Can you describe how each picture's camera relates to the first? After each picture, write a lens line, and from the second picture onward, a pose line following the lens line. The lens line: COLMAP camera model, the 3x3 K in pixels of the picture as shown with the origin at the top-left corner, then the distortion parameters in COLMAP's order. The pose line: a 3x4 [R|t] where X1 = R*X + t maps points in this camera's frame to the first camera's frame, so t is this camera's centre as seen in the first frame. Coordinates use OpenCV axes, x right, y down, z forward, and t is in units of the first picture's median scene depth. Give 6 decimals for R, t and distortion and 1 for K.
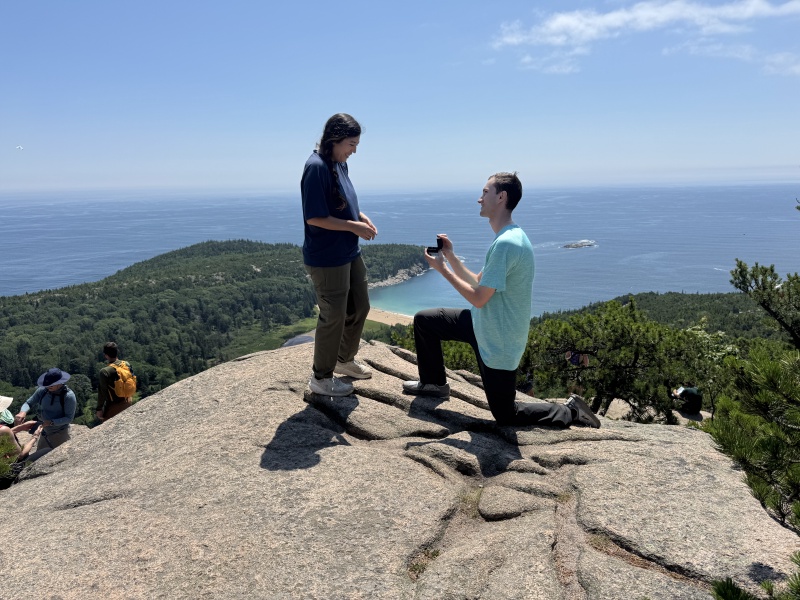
lens RADIAL K [[581.1, 0, 394.8], [0, 581.1, 306.6], [0, 0, 1]] dist [0.040620, -0.048278]
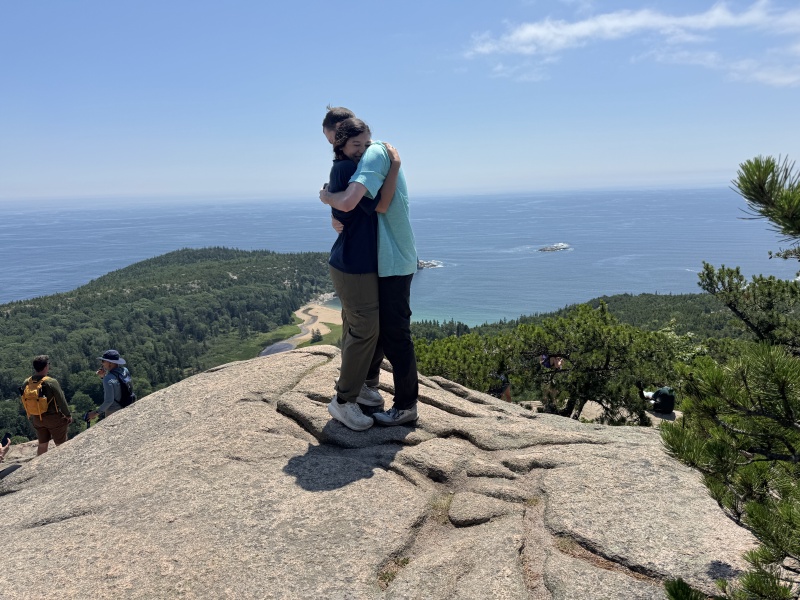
lens RADIAL K [[581.1, 0, 393.4], [0, 581.1, 306.3], [0, 0, 1]] dist [0.040620, -0.048278]
pose [[0.999280, -0.015969, 0.034425, 0.005198], [0.016299, 0.999824, -0.009310, -0.002402], [-0.034270, 0.009864, 0.999364, -0.003628]]
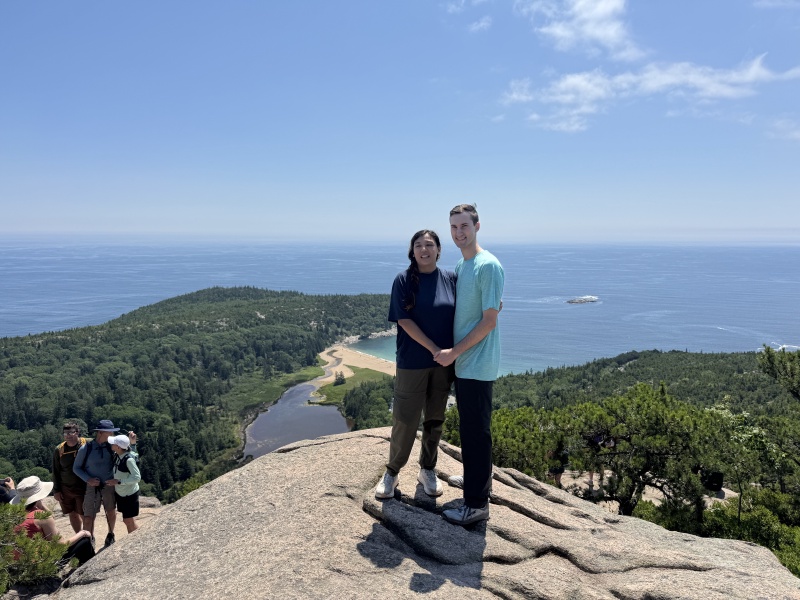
lens RADIAL K [[581.1, 0, 398.3], [0, 581.1, 302.7], [0, 0, 1]] dist [0.040620, -0.048278]
pose [[0.999667, 0.025804, 0.000322, -0.046787], [-0.025666, 0.995479, -0.091445, -0.043302], [-0.002680, 0.091407, 0.995810, -0.008602]]
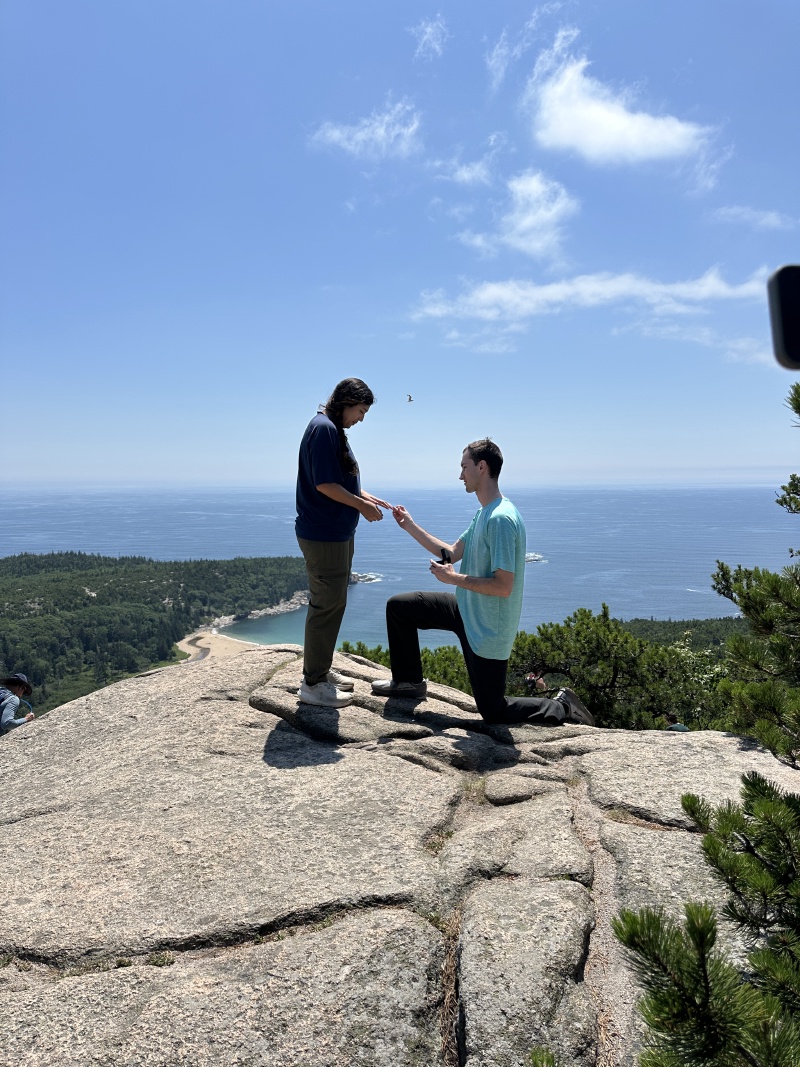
lens RADIAL K [[775.0, 0, 403.6], [0, 775.0, 528.2], [0, 0, 1]] dist [0.040620, -0.048278]
pose [[0.988738, 0.006109, 0.149532, -0.046407], [0.015831, 0.989291, -0.145094, 0.030962], [-0.148817, 0.145827, 0.978053, -0.062283]]
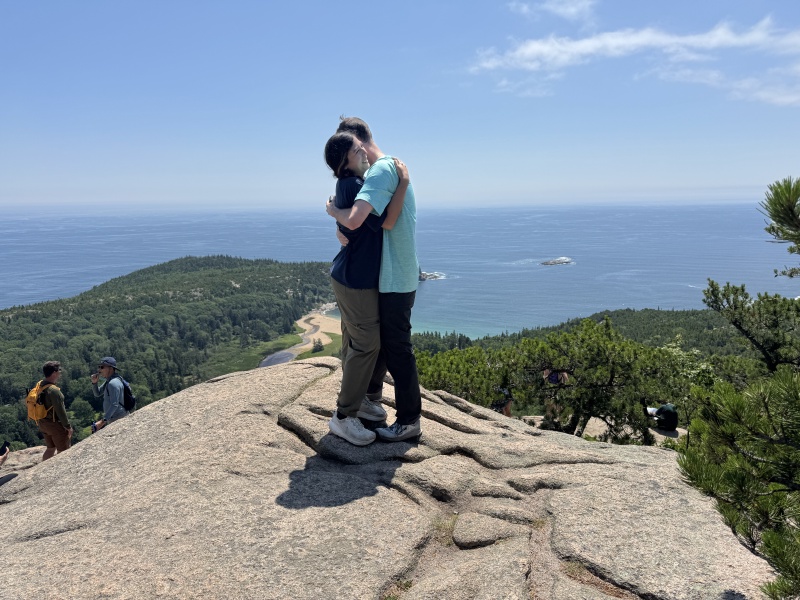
lens RADIAL K [[581.1, 0, 394.2], [0, 581.1, 301.2], [0, 0, 1]] dist [0.040620, -0.048278]
pose [[0.999465, 0.001307, 0.032692, 0.003286], [-0.000101, 0.999320, -0.036870, -0.004105], [-0.032718, 0.036847, 0.998785, 0.000807]]
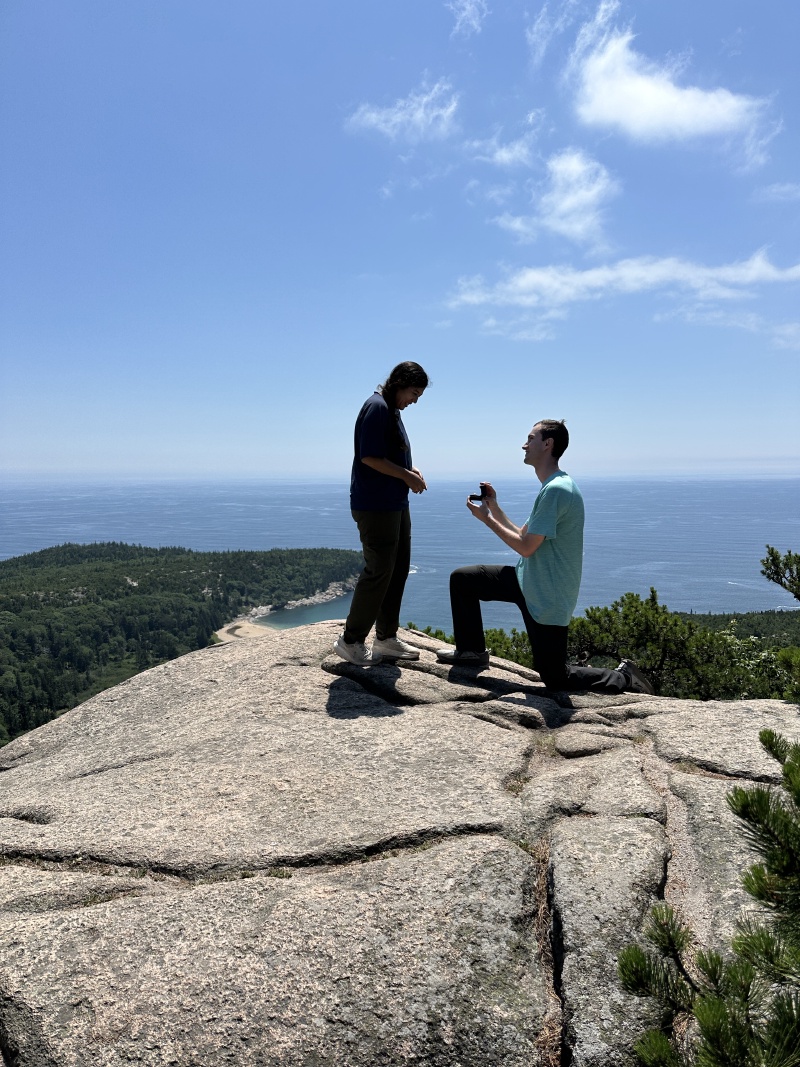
lens RADIAL K [[775.0, 0, 401.0], [0, 775.0, 553.2], [0, 0, 1]] dist [0.040620, -0.048278]
pose [[0.994726, 0.003319, 0.102515, -0.068709], [0.007323, 0.994627, -0.103263, 0.043944], [-0.102307, 0.103469, 0.989357, -0.077243]]
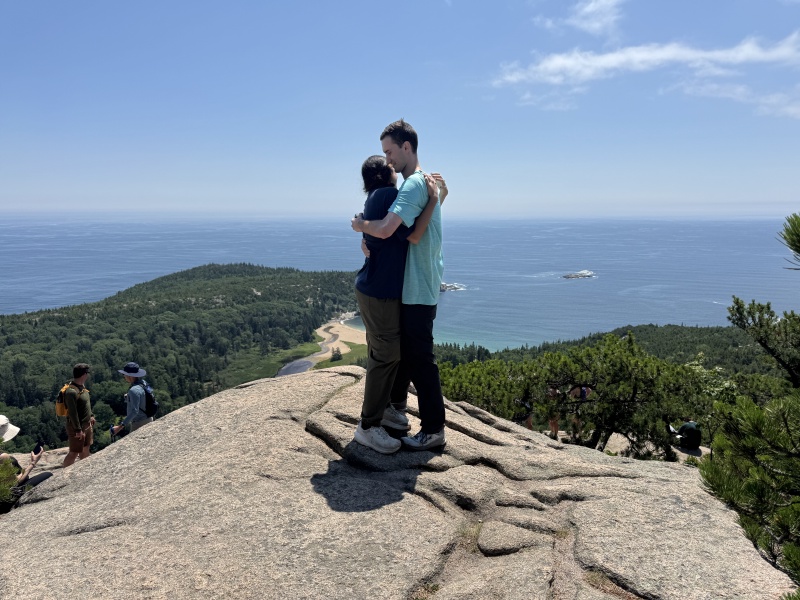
lens RADIAL K [[581.1, 0, 395.3], [0, 581.1, 298.3], [0, 0, 1]] dist [0.040620, -0.048278]
pose [[0.999783, 0.020797, 0.000957, -0.002772], [-0.020704, 0.998012, -0.059527, -0.004463], [-0.002193, 0.059494, 0.998226, -0.011018]]
